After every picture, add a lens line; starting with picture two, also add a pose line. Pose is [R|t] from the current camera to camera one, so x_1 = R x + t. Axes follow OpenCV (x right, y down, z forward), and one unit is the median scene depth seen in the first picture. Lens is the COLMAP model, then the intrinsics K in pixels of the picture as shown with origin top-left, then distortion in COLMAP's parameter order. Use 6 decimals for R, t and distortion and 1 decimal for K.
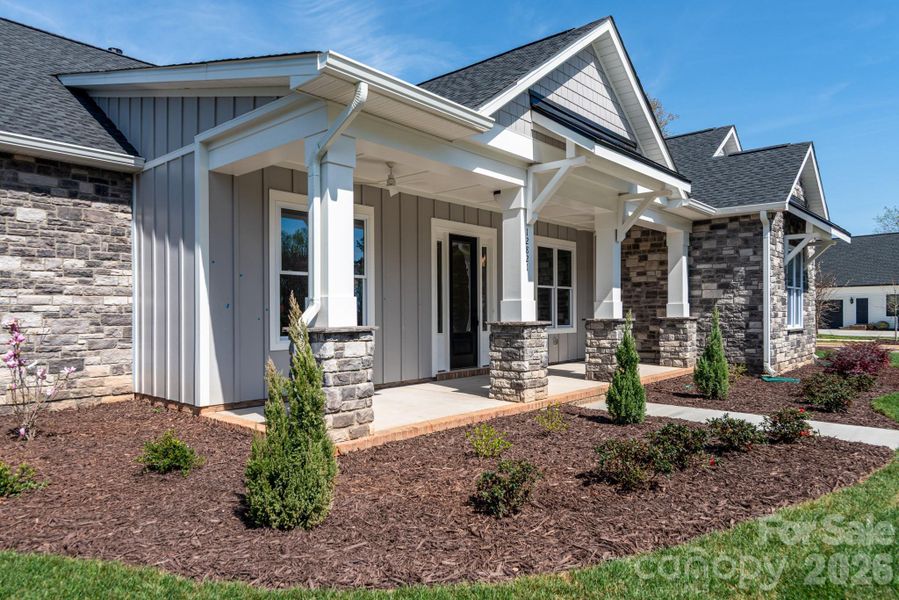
lens RADIAL K [[585.7, 0, 418.1], [0, 585.7, 310.9], [0, 0, 1]] dist [0.003343, 0.001034]
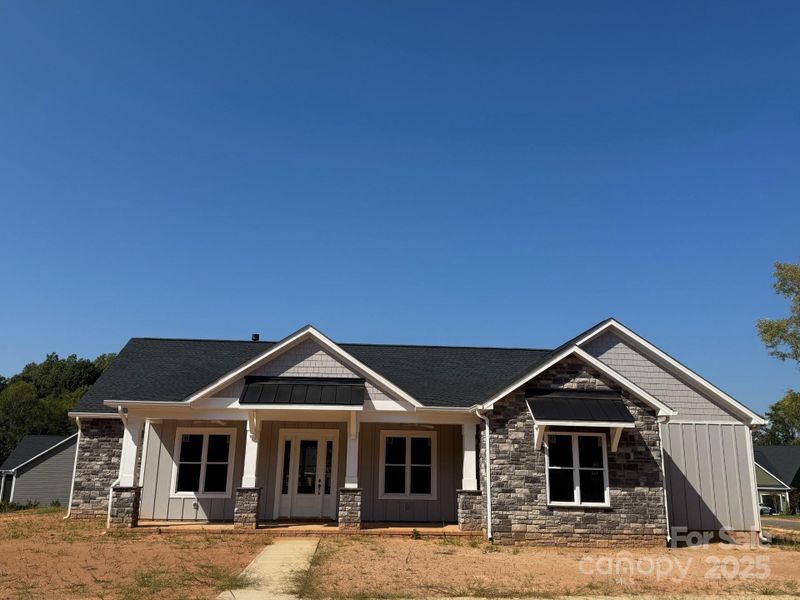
lens RADIAL K [[665.3, 0, 400.0], [0, 665.3, 300.0], [0, 0, 1]] dist [0.165637, -0.333356]
pose [[0.727327, -0.156177, -0.668284, 2.223062], [-0.018639, 0.968908, -0.246719, -0.043097], [0.686037, 0.191901, 0.701802, -0.397084]]
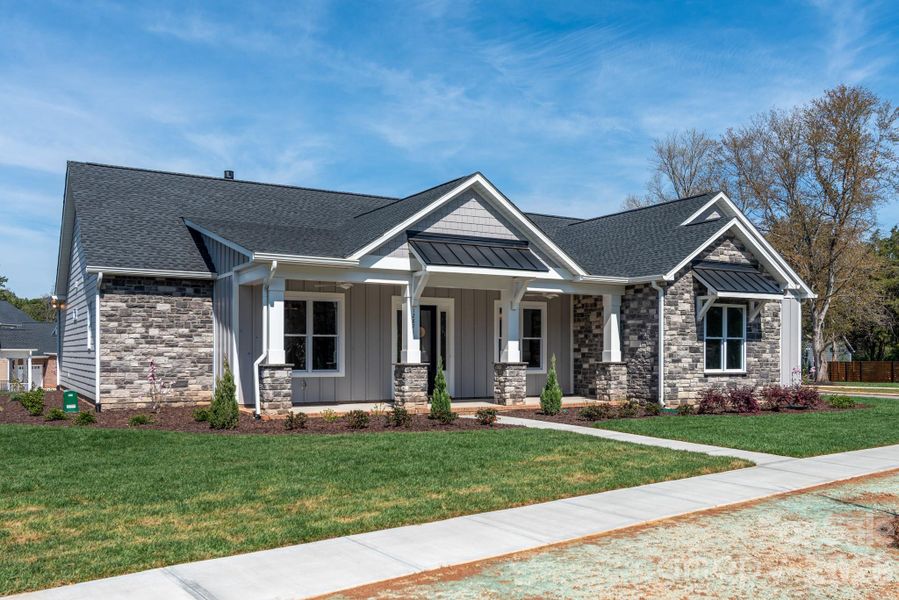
lens RADIAL K [[795.5, 0, 452.9], [0, 795.5, 351.8], [0, 0, 1]] dist [-0.007958, -0.002254]
pose [[0.957433, 0.004024, -0.288628, 0.964985], [-0.004273, 0.999991, -0.000231, -0.014637], [0.288624, 0.001454, 0.957441, -1.180423]]
